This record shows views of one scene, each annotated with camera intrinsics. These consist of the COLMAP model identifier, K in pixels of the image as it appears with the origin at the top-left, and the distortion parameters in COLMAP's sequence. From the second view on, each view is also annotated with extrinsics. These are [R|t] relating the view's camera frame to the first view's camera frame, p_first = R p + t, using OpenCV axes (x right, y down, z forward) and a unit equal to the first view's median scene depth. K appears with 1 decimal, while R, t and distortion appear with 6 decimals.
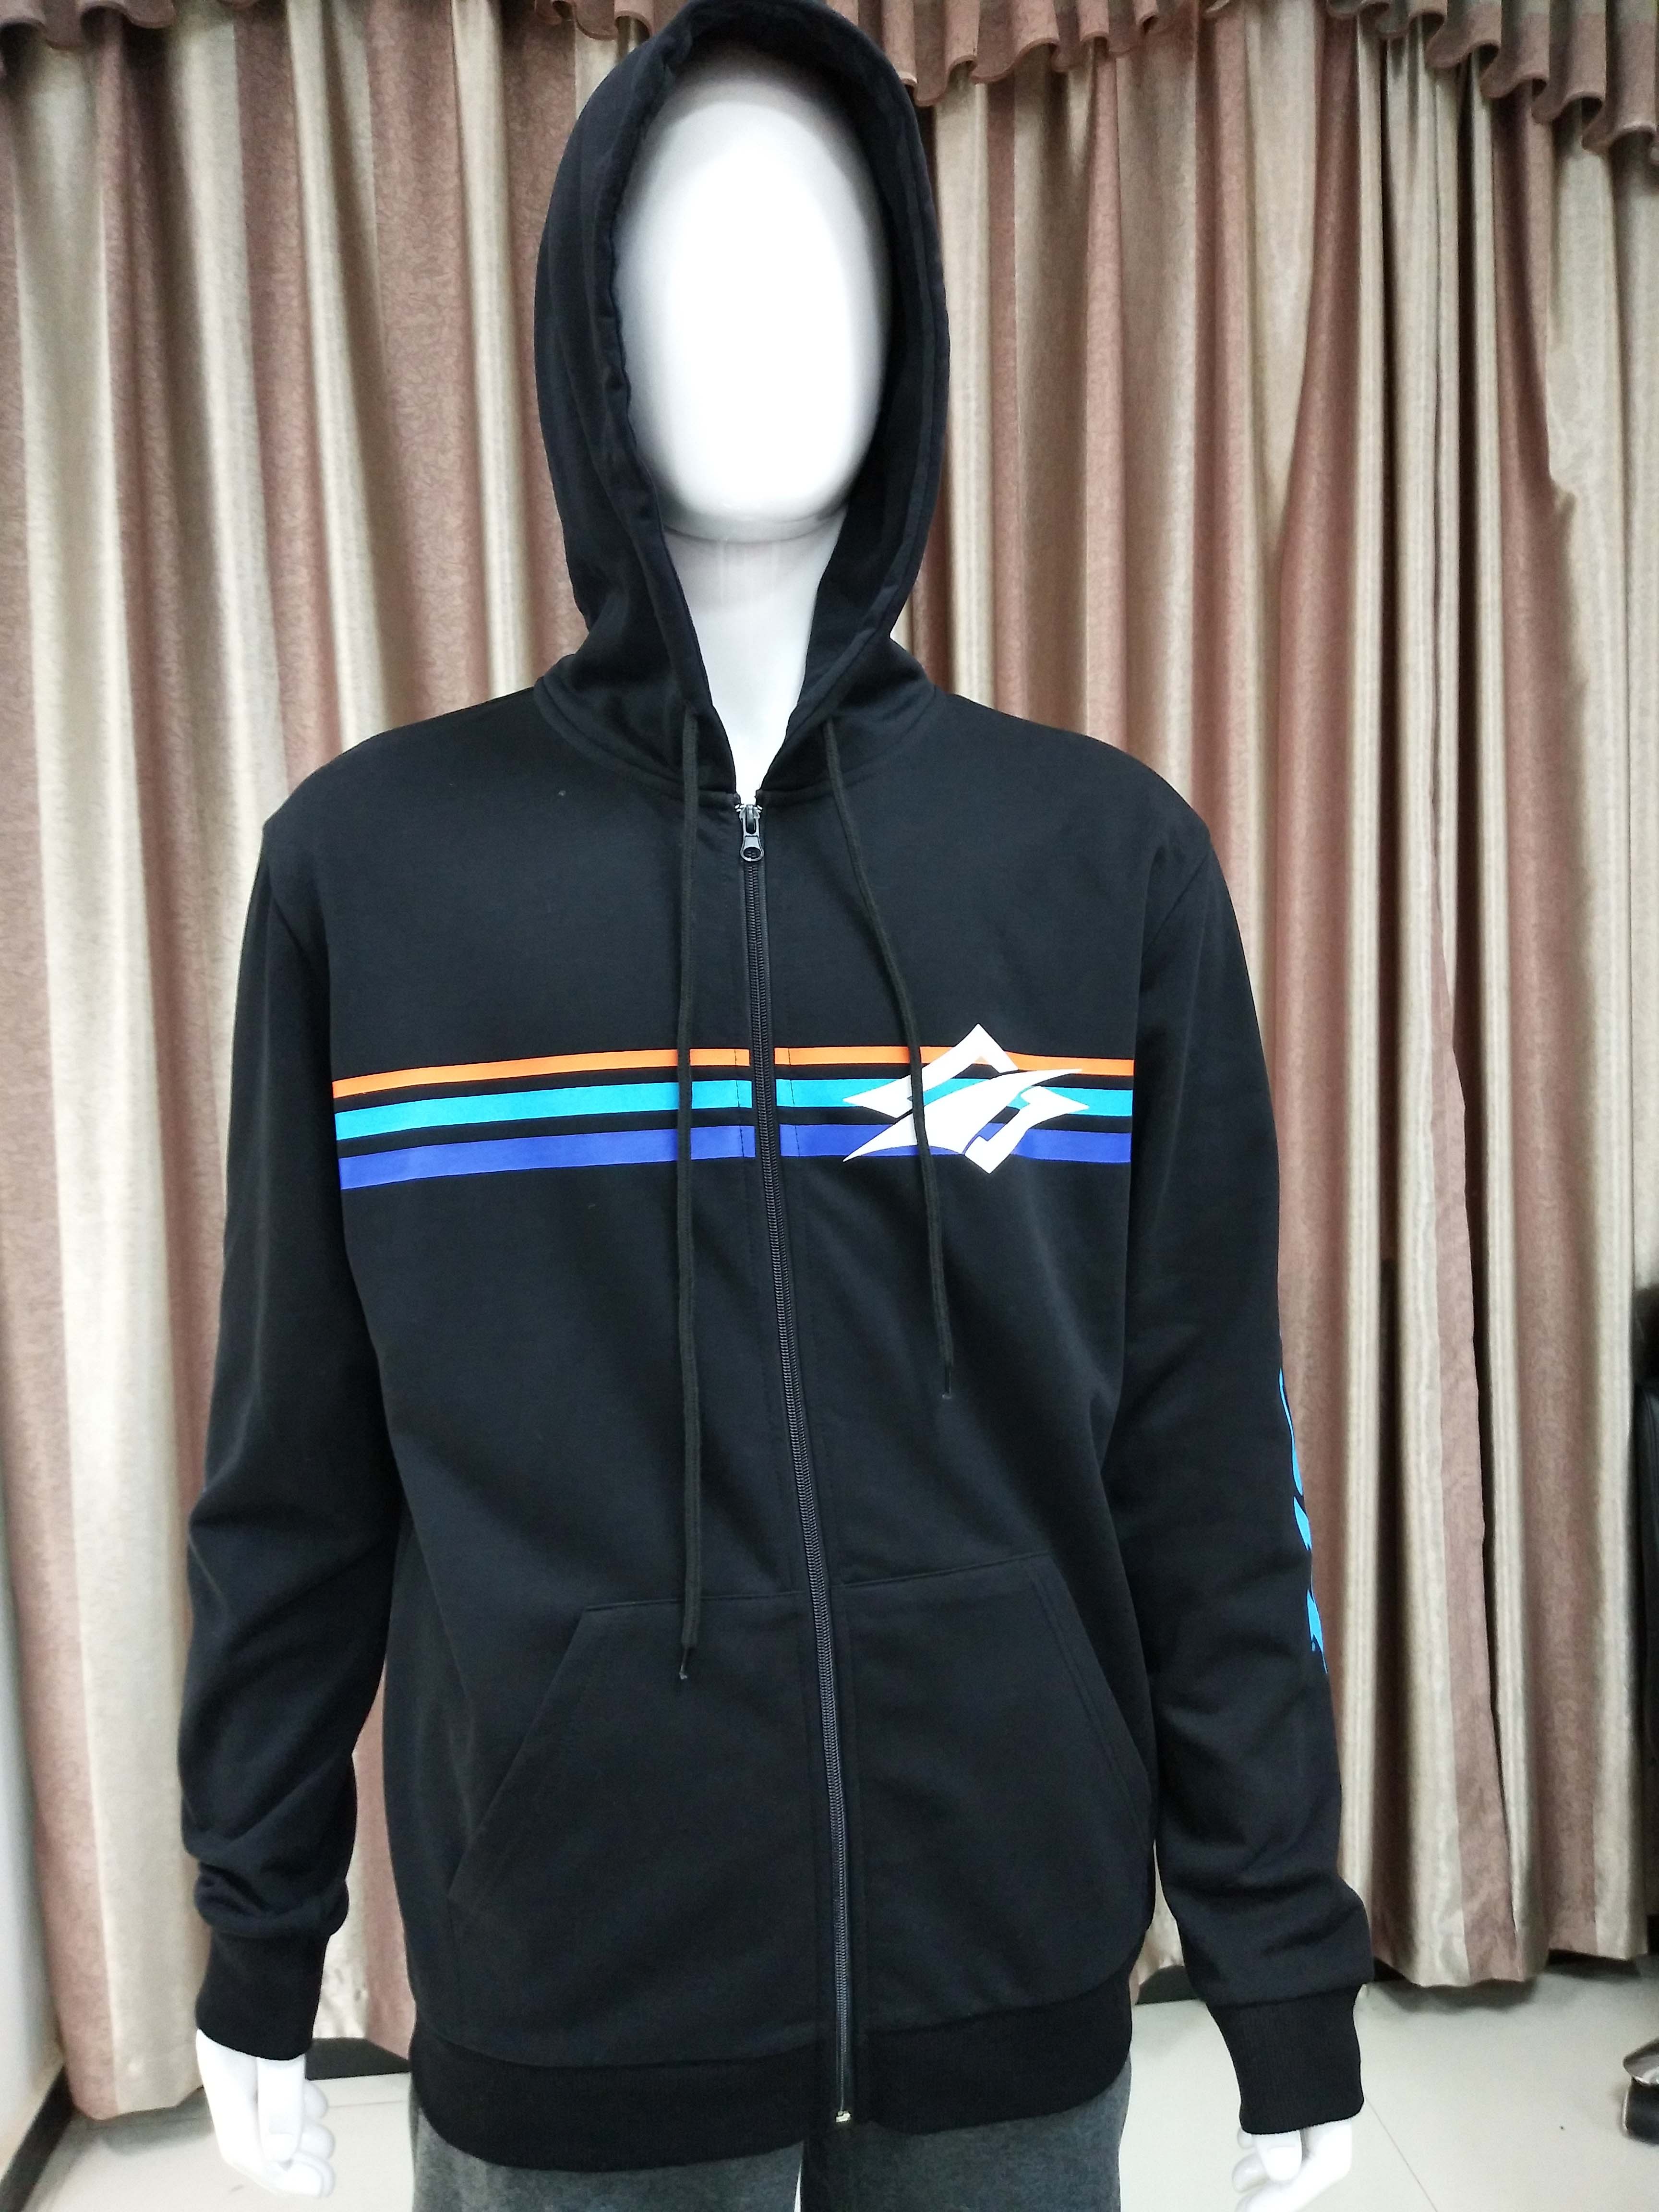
lens RADIAL K [[1734.4, 0, 851.3], [0, 1734.4, 1133.7], [0, 0, 1]] dist [0.065176, -0.126974]
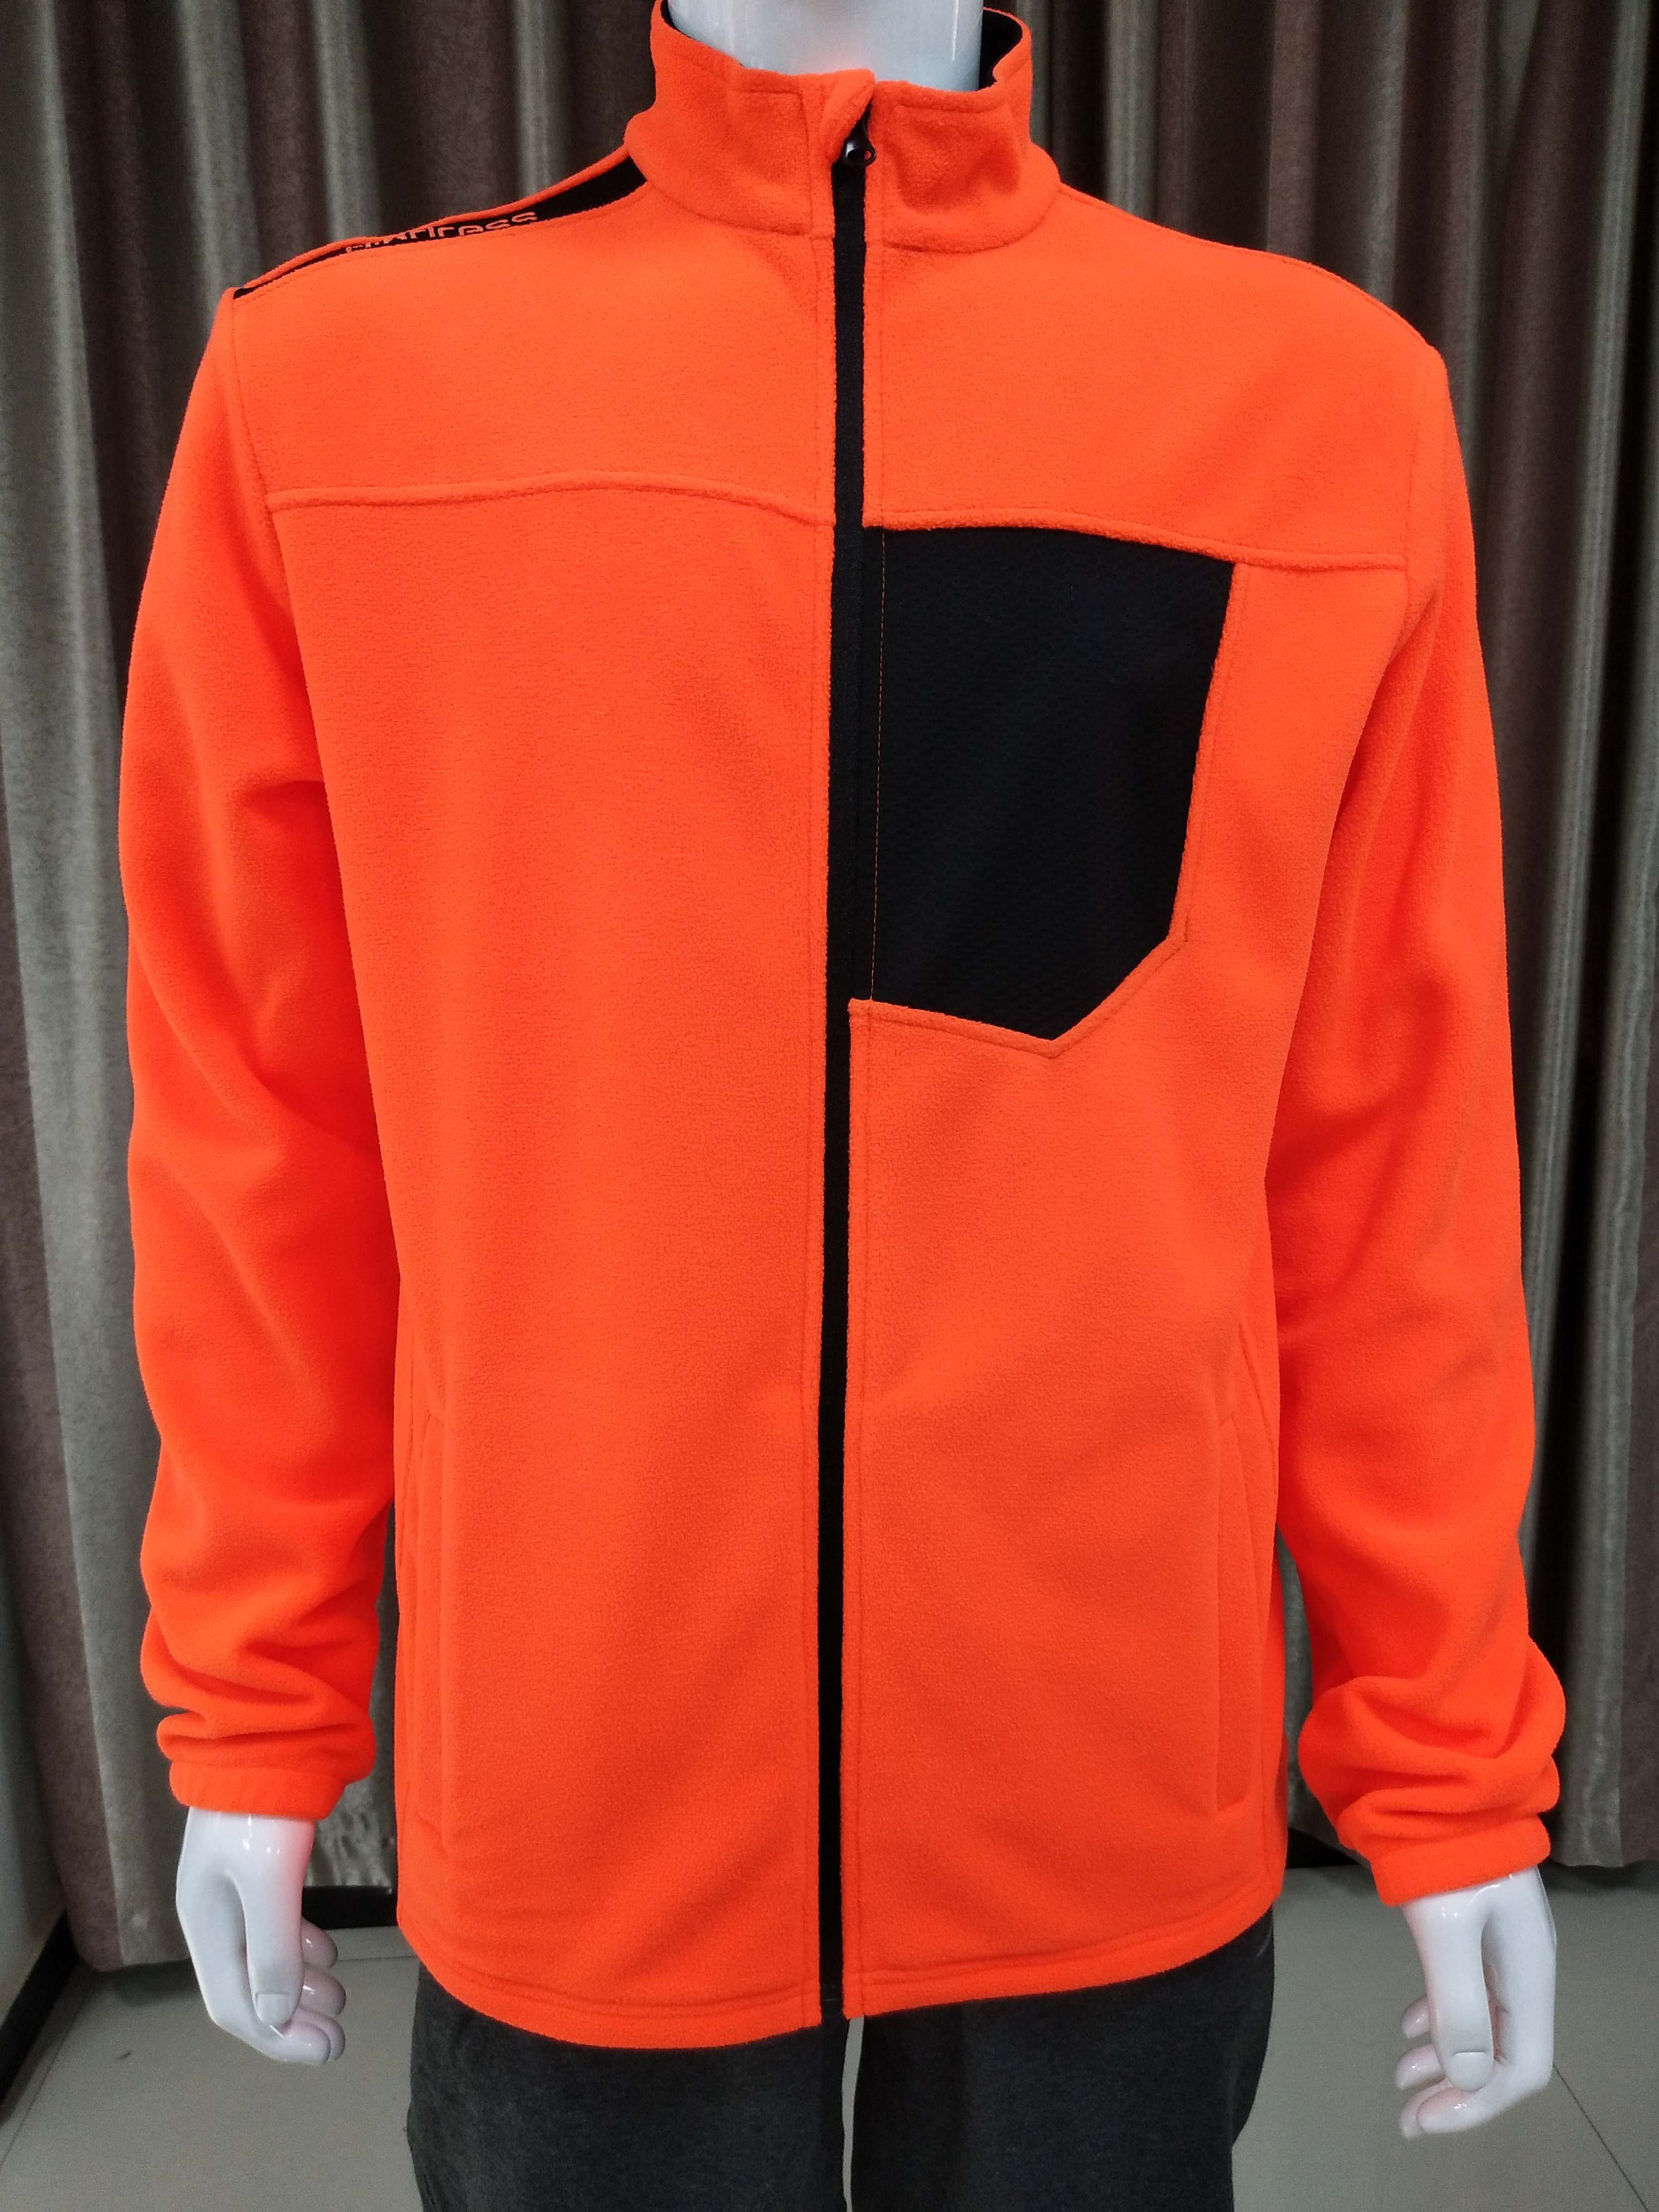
lens RADIAL K [[1714.8, 0, 838.1], [0, 1714.8, 1112.4], [0, 0, 1]] dist [0.063817, -0.118127]
pose [[0.999139, 0.021550, -0.035440, -0.025646], [-0.017424, 0.993459, 0.112856, 0.011941], [0.037640, -0.112142, 0.992979, 0.168572]]
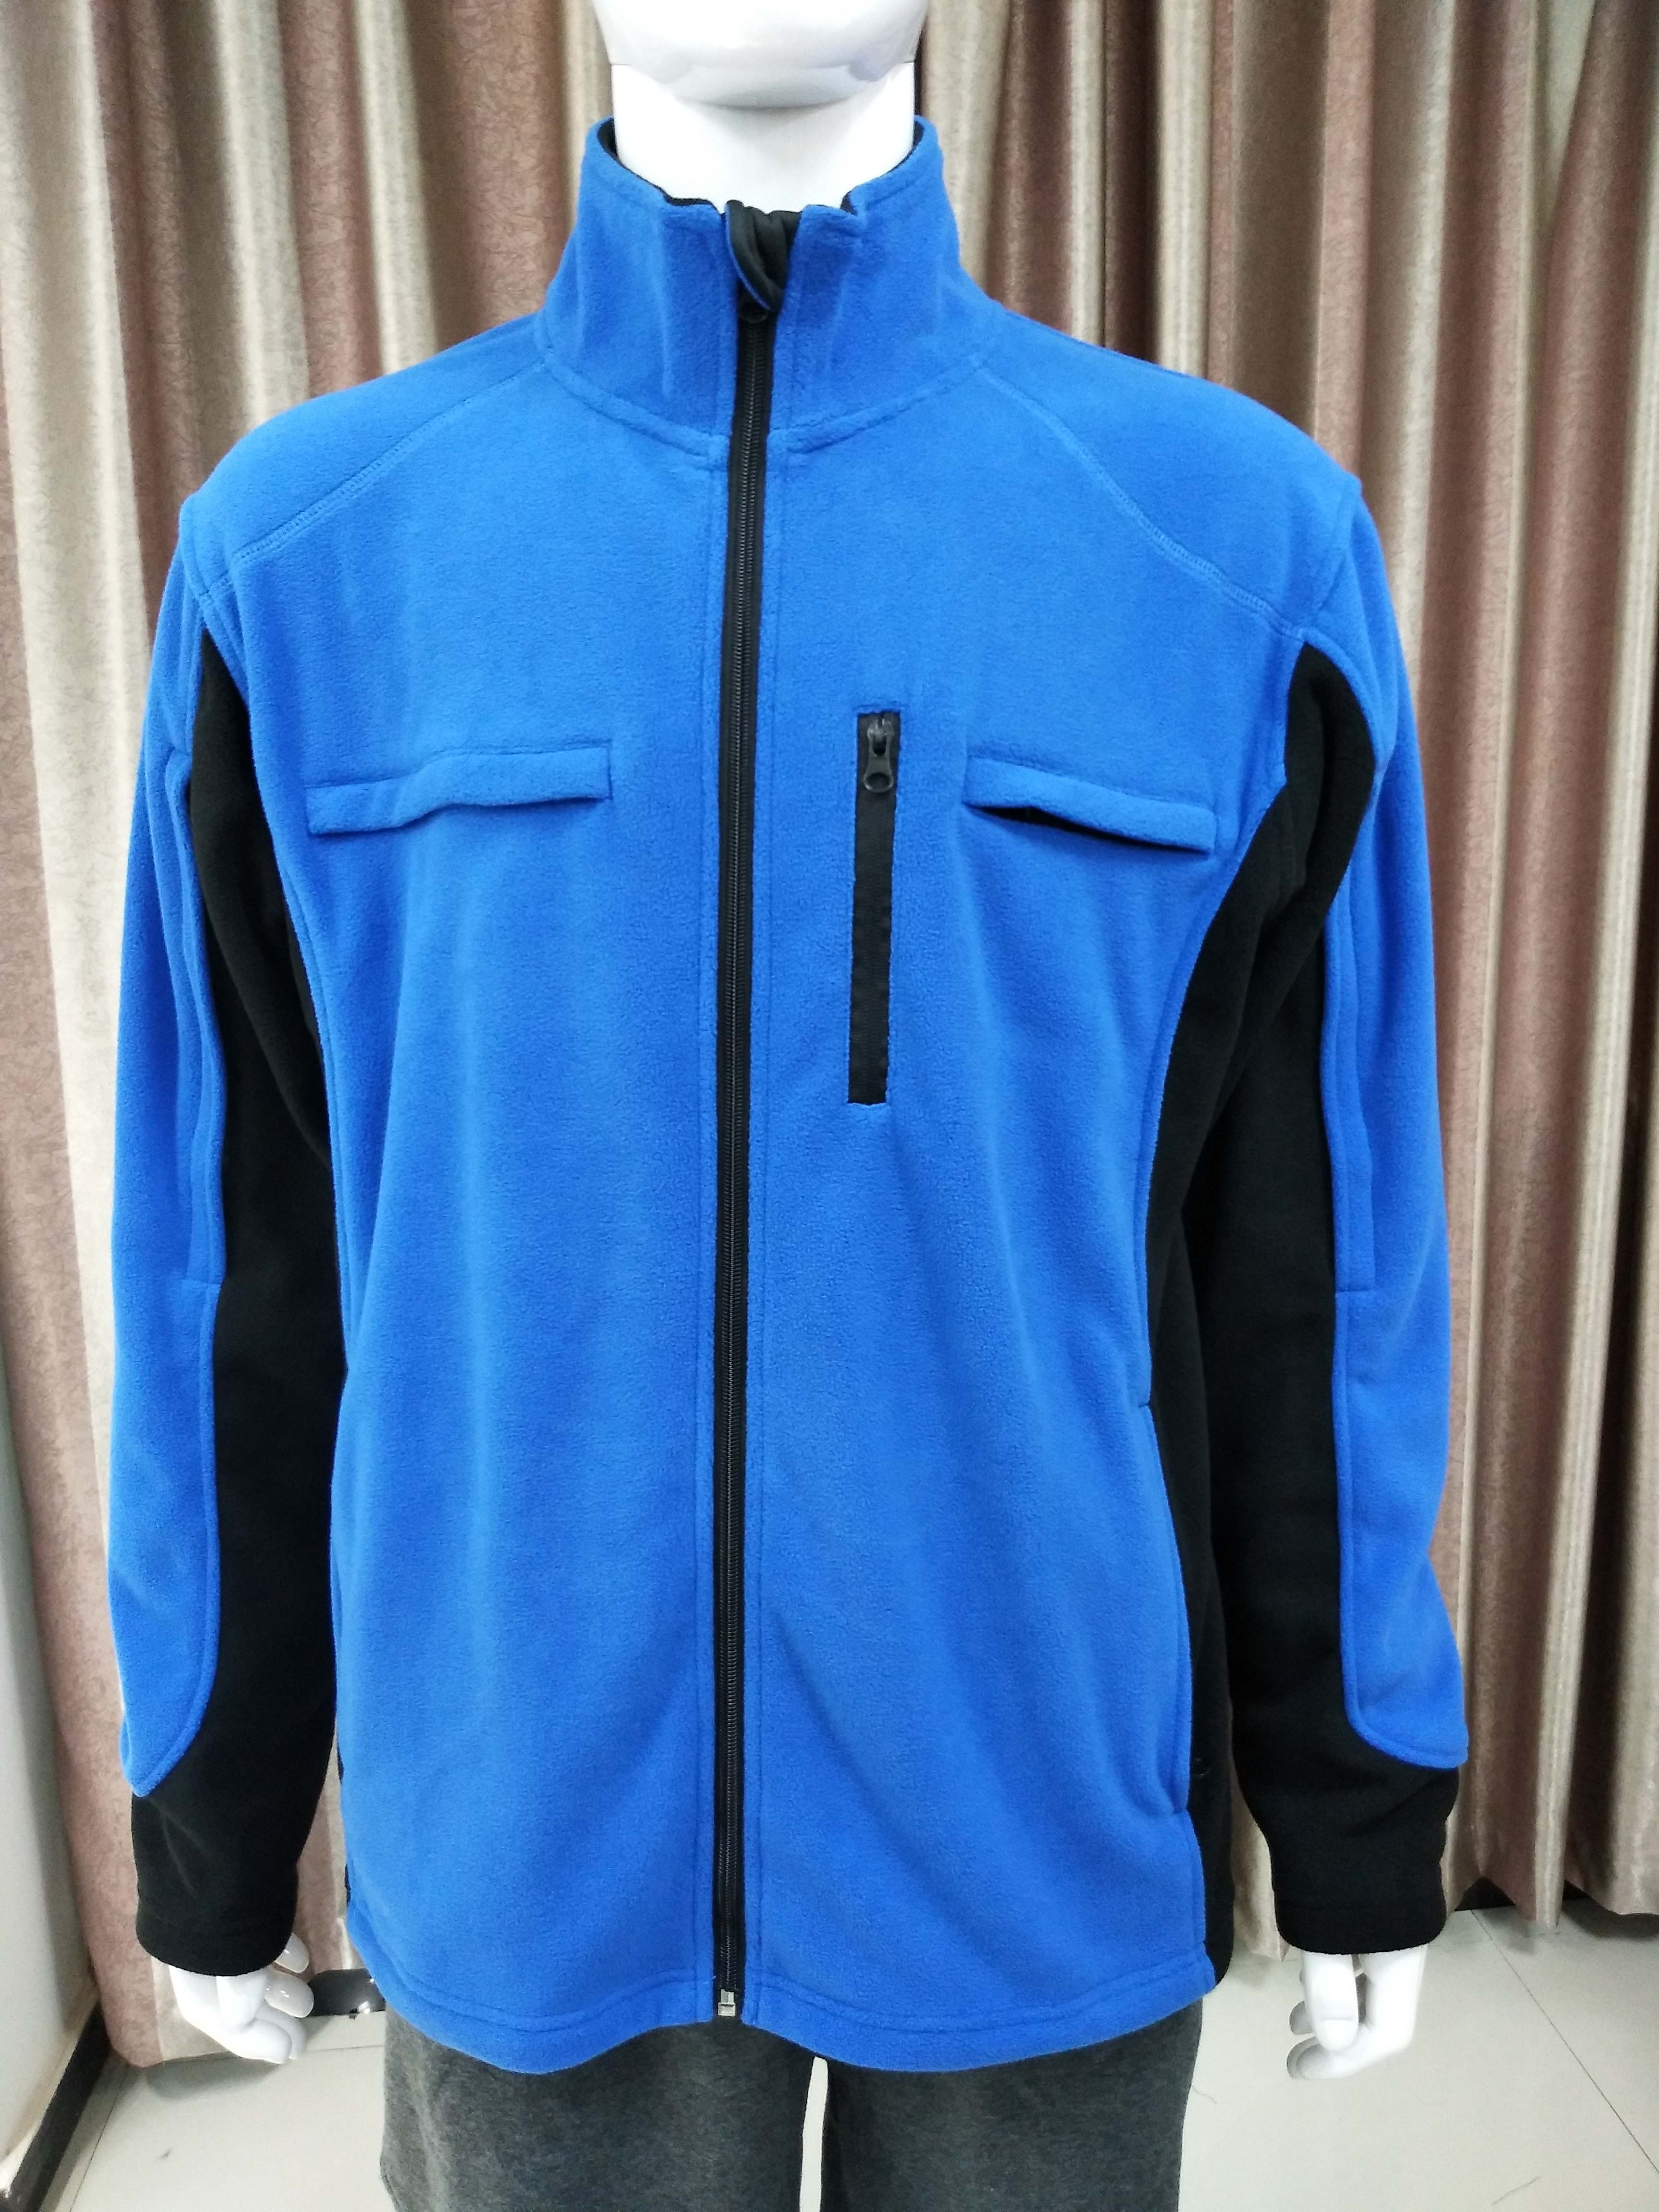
lens RADIAL K [[1714.8, 0, 851.2], [0, 1714.8, 1126.9], [0, 0, 1]] dist [0.063817, -0.118127]
pose [[0.999940, 0.010226, -0.003924, -0.073691], [-0.009764, 0.994573, 0.103586, 0.000002], [0.004962, -0.103541, 0.994613, 0.181516]]
